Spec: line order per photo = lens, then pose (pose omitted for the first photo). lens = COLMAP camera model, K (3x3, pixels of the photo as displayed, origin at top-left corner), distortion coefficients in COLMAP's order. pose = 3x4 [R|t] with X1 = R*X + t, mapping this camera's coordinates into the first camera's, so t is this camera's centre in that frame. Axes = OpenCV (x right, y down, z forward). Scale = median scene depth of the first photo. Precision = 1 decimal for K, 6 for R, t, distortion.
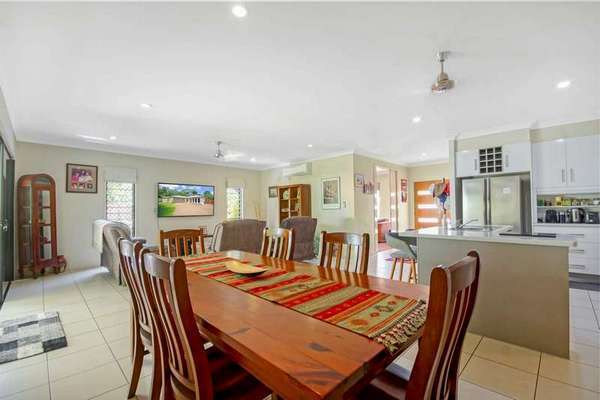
lens RADIAL K [[266.3, 0, 300.2], [0, 266.3, 204.0], [0, 0, 1]] dist [0.000378, 0.000501]
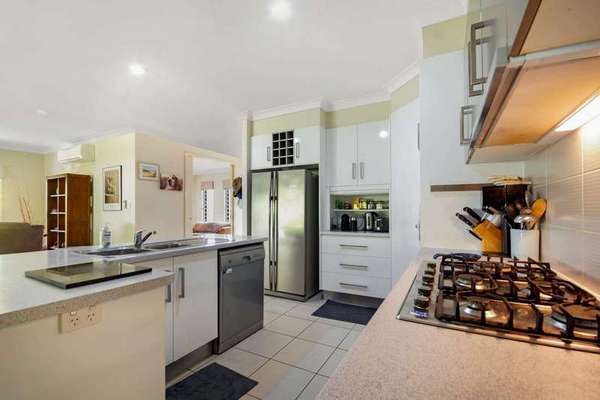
lens RADIAL K [[266.3, 0, 300.5], [0, 266.3, 204.4], [0, 0, 1]] dist [0.000378, 0.000501]
pose [[0.963911, 0.007891, 0.266108, 0.558045], [-0.009964, 0.999930, 0.006444, -0.010251], [-0.266039, -0.008863, 0.963922, 0.252105]]
